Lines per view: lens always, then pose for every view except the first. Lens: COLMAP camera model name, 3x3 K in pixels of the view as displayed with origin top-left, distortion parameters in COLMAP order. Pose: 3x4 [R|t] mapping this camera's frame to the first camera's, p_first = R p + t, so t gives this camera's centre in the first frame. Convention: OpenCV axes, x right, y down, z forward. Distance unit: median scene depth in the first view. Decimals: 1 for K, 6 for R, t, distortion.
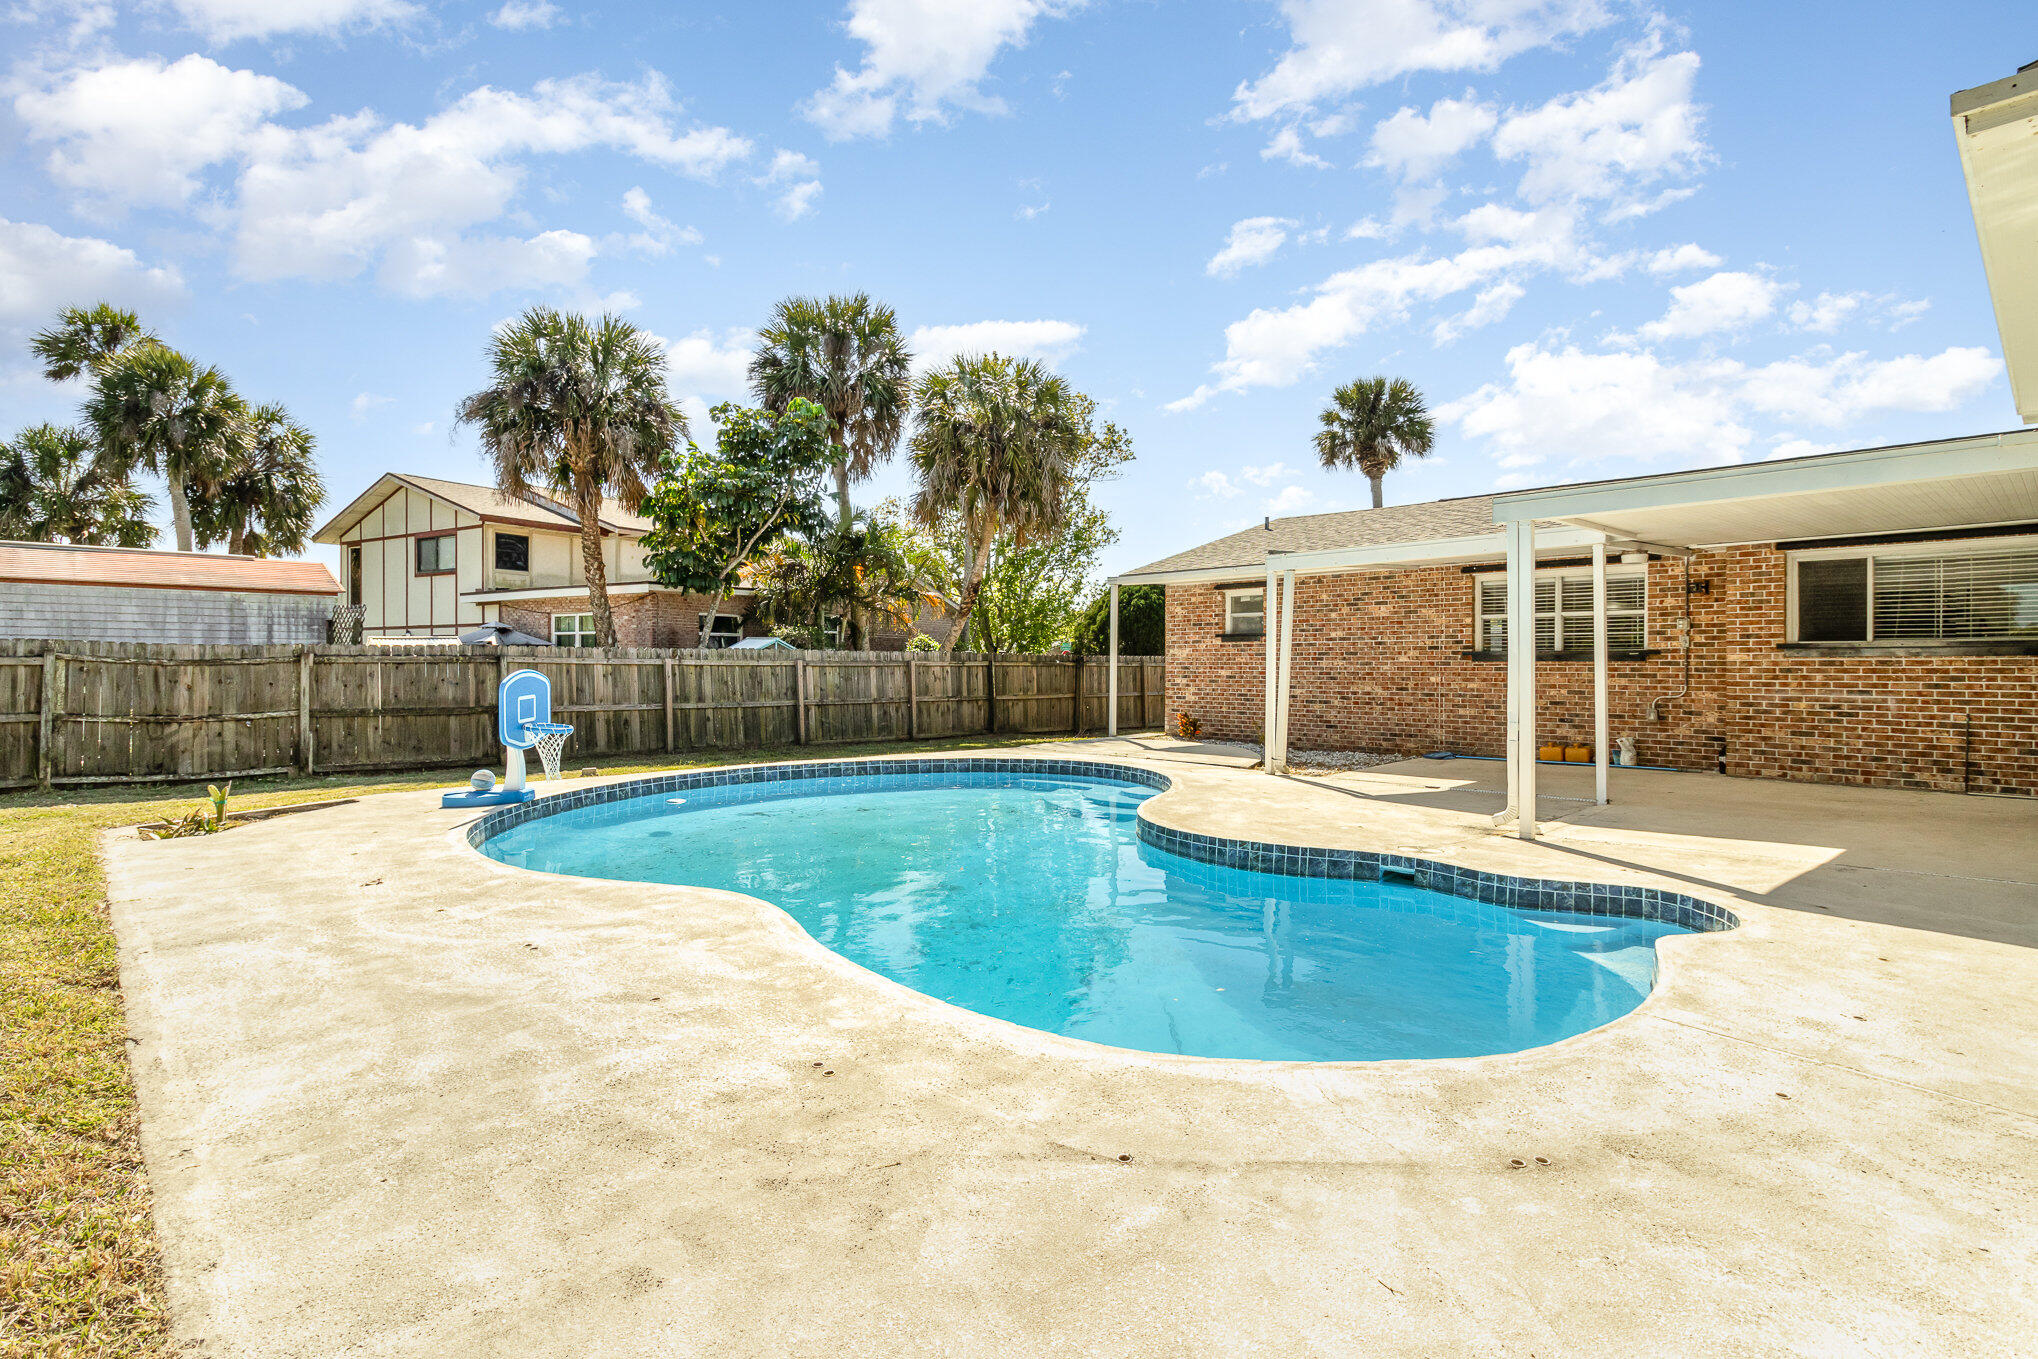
lens RADIAL K [[941.2, 0, 1020.1], [0, 941.2, 670.3], [0, 0, 1]] dist [0.000249, 0.000029]
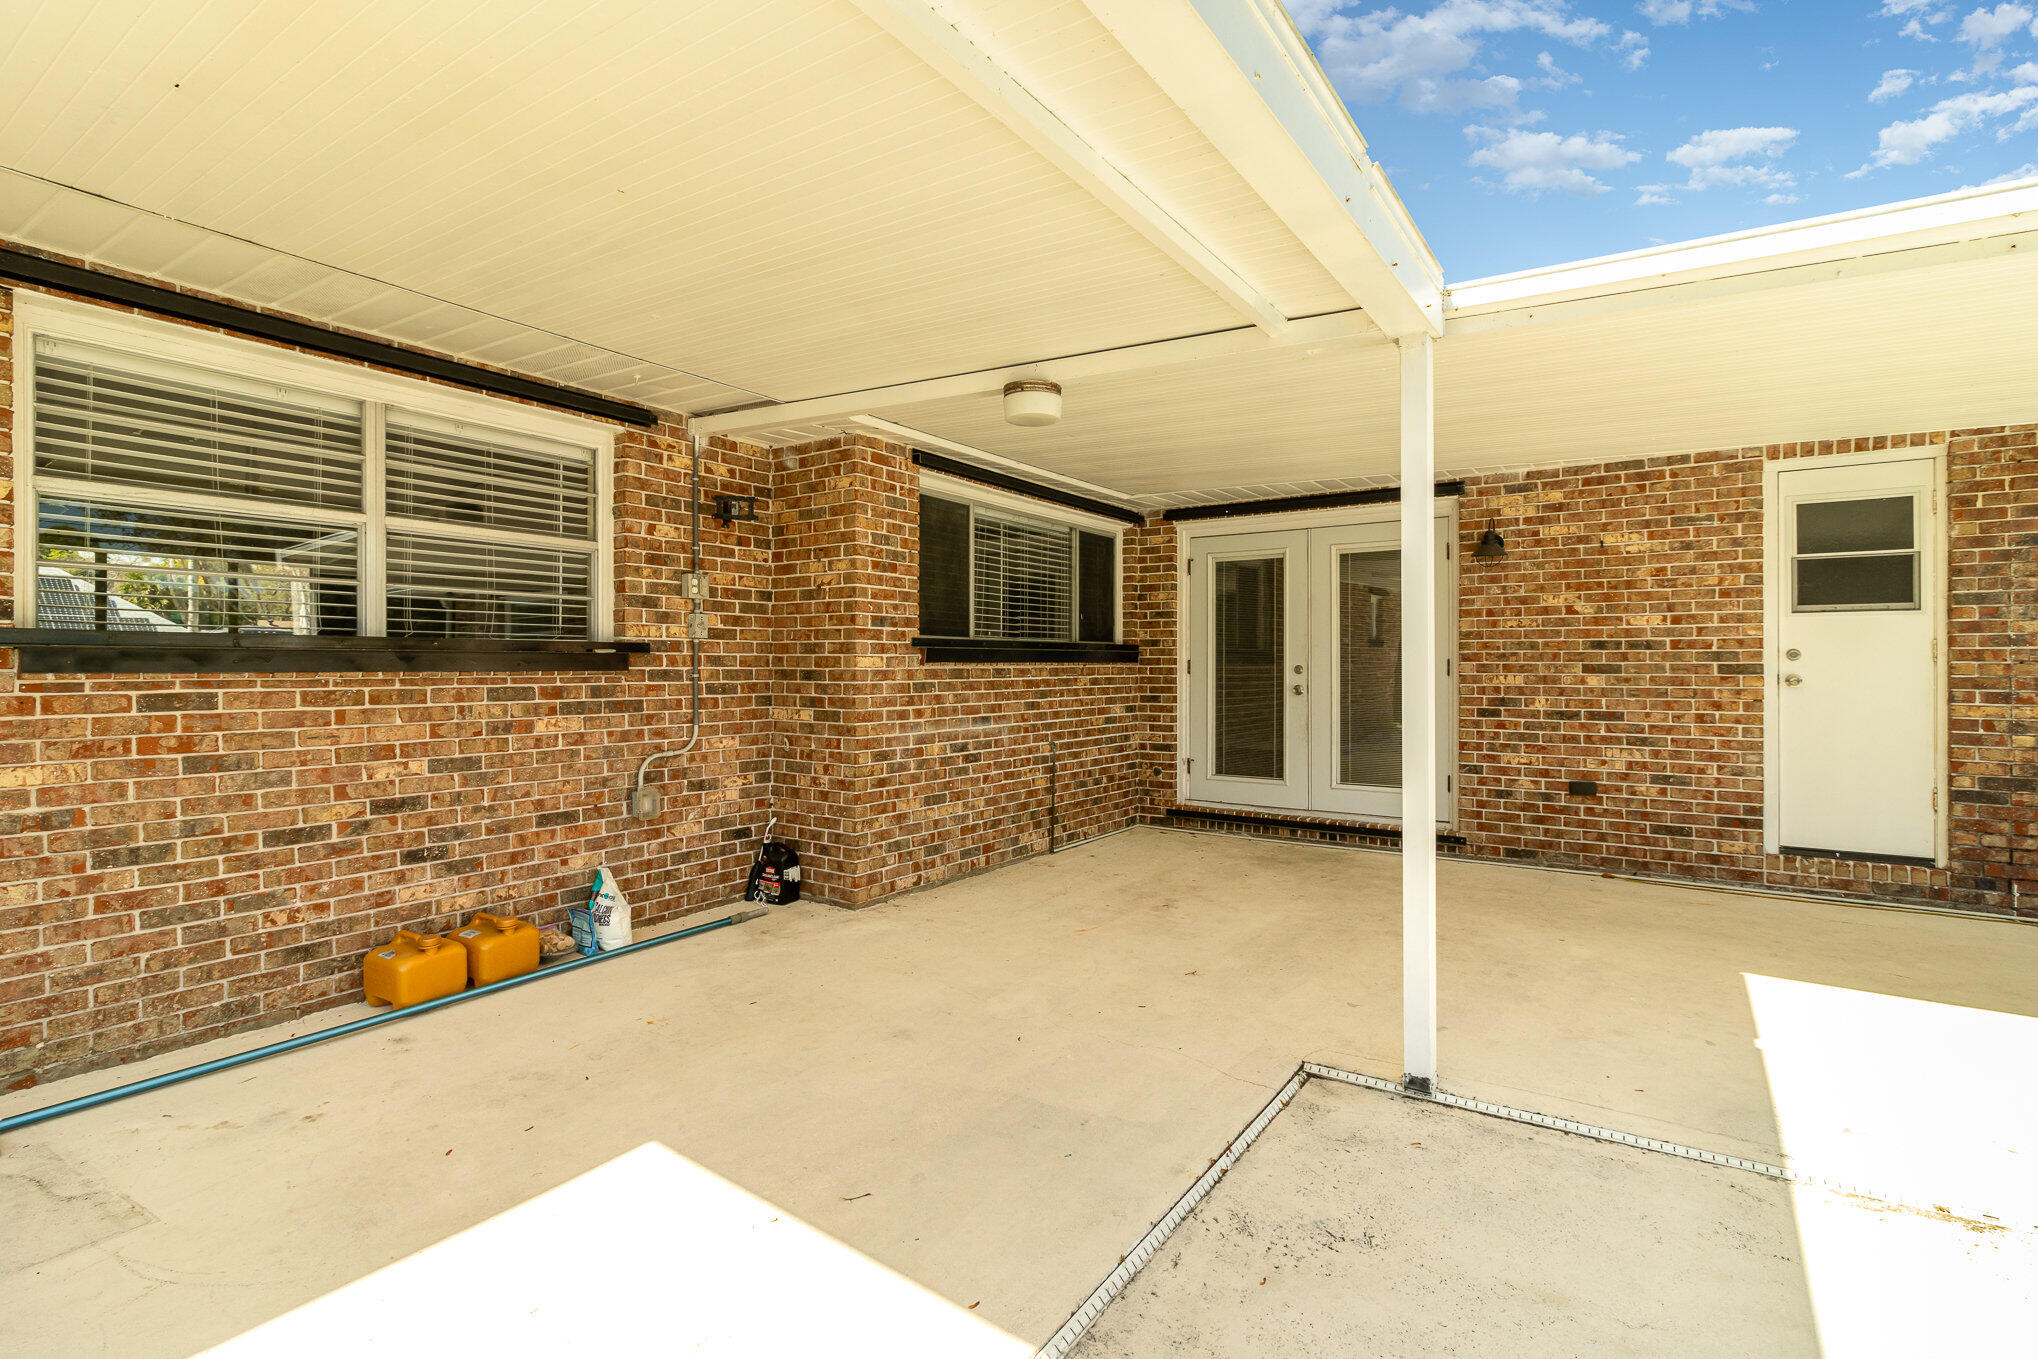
lens RADIAL K [[950.8, 0, 1010.6], [0, 950.8, 666.3], [0, 0, 1]] dist [0.000046, 0.000028]
pose [[-0.216734, -0.004407, 0.976221, 0.264965], [0.005633, 0.999968, 0.005765, -0.014800], [-0.976214, 0.006748, -0.216702, 1.062347]]
